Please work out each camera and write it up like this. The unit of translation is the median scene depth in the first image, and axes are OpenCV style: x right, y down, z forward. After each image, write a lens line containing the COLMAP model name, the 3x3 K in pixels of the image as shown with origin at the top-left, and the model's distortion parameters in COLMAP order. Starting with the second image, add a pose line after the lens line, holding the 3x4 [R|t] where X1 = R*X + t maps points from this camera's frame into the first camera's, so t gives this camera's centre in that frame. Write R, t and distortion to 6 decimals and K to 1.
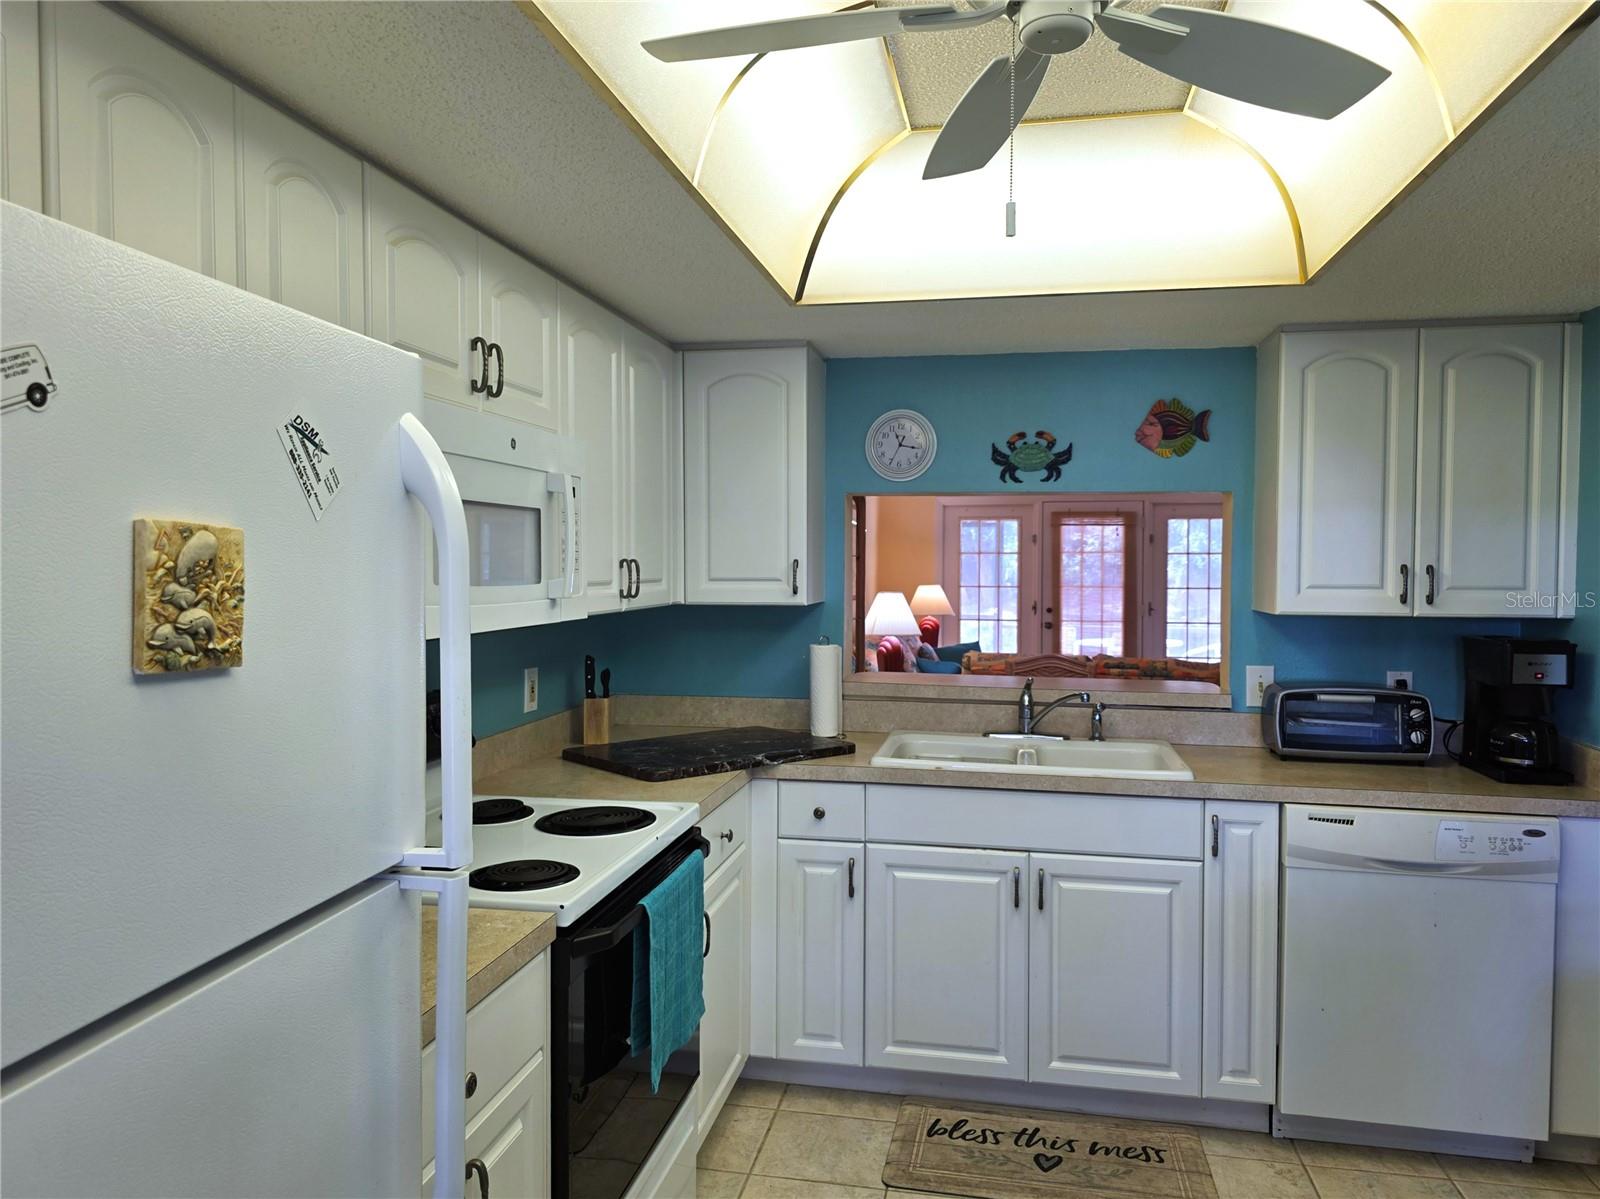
lens RADIAL K [[1136.3, 0, 780.3], [0, 1136.3, 575.4], [0, 0, 1]] dist [0.057920, -0.034629]
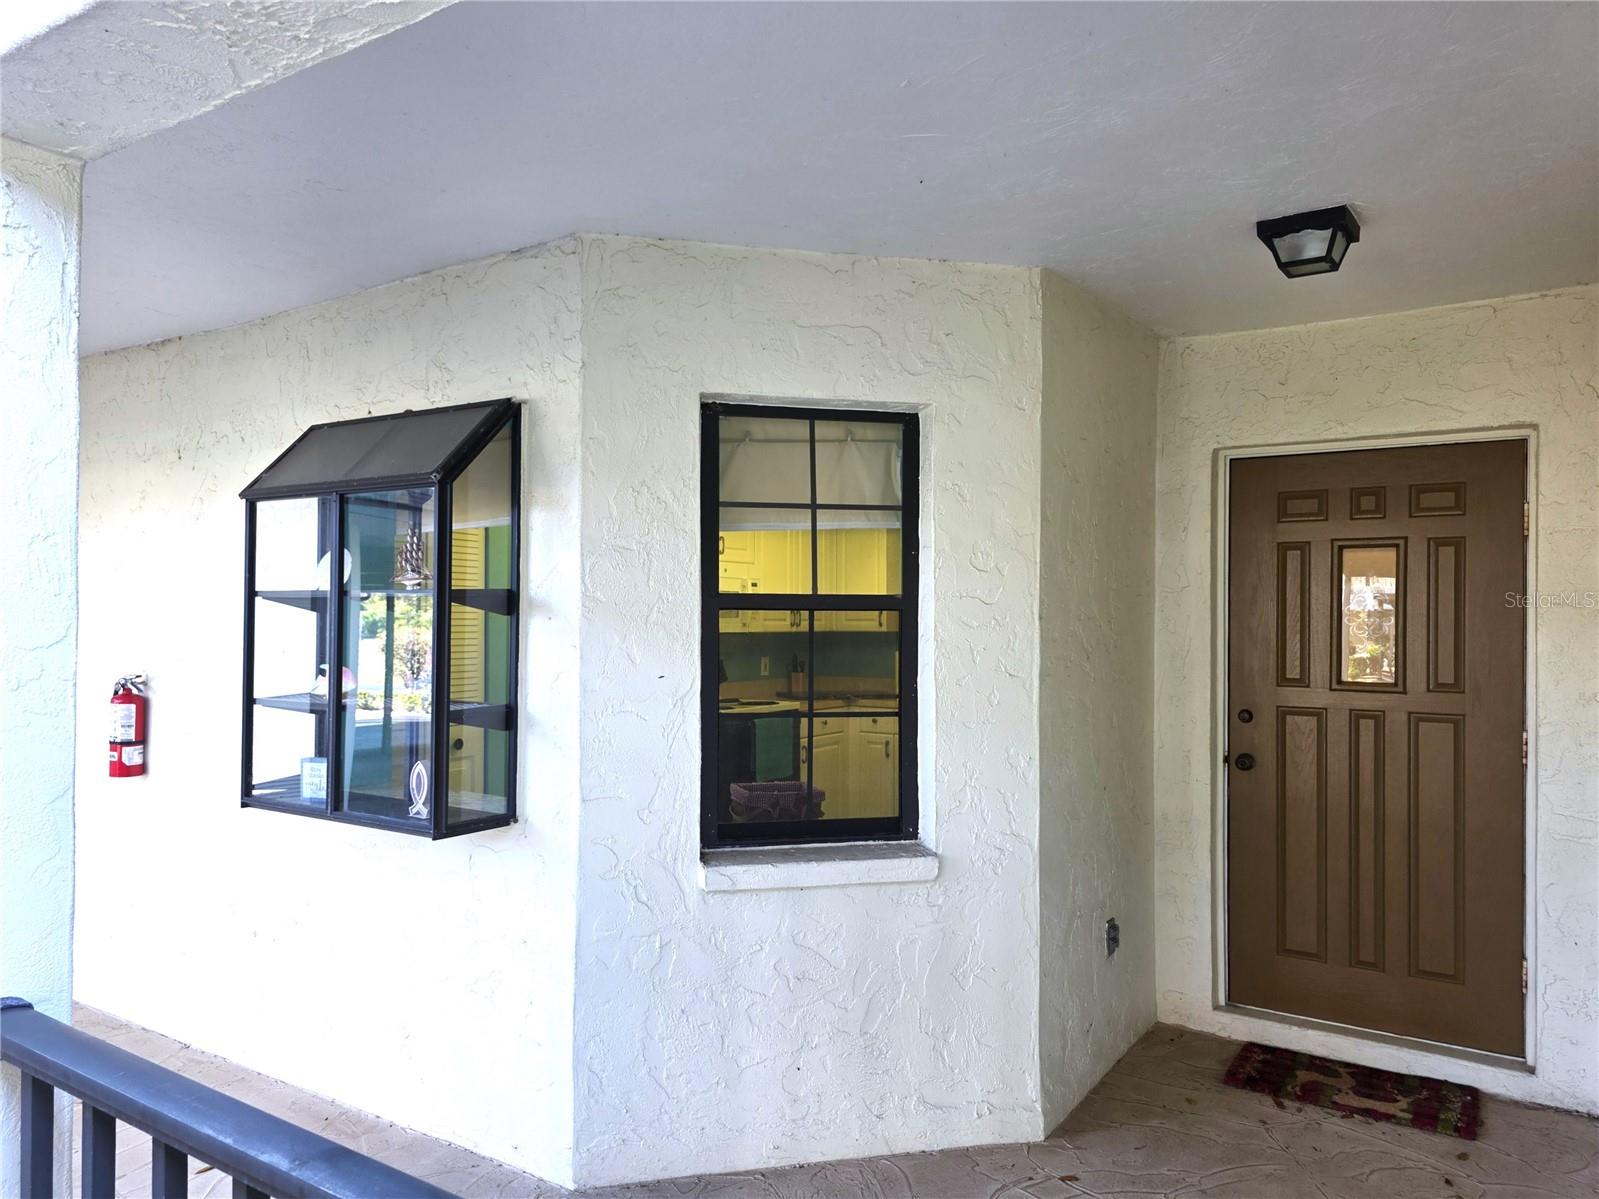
lens RADIAL K [[1135.6, 0, 801.9], [0, 1135.6, 605.8], [0, 0, 1]] dist [0.057920, -0.034629]
pose [[0.919002, -0.009188, -0.394145, 0.795849], [-0.008748, 0.999007, -0.043686, 0.079507], [0.394155, 0.043596, 0.918009, -1.153980]]
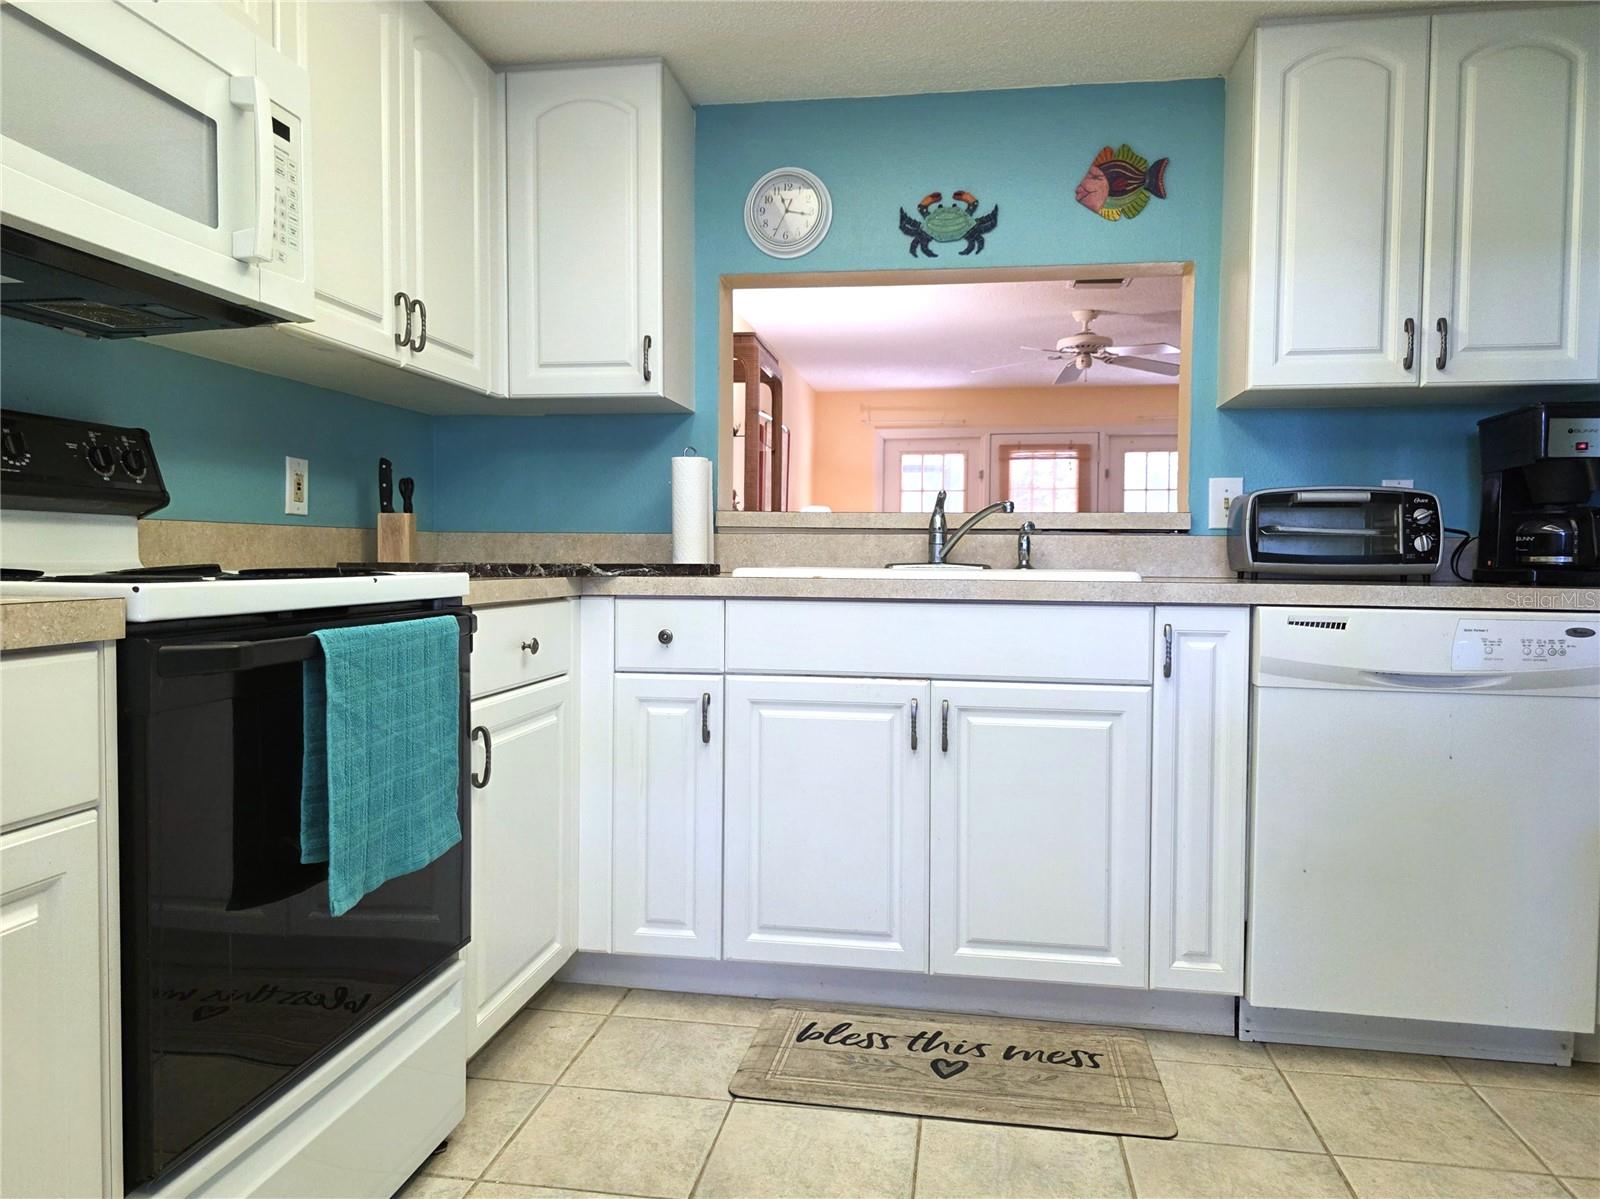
lens RADIAL K [[1136.3, 0, 771.1], [0, 1136.3, 597.5], [0, 0, 1]] dist [0.057920, -0.034629]
pose [[0.999753, 0.001818, 0.022146, 0.088803], [-0.001871, 0.999995, 0.002406, 0.179039], [-0.022142, -0.002447, 0.999752, 0.221256]]
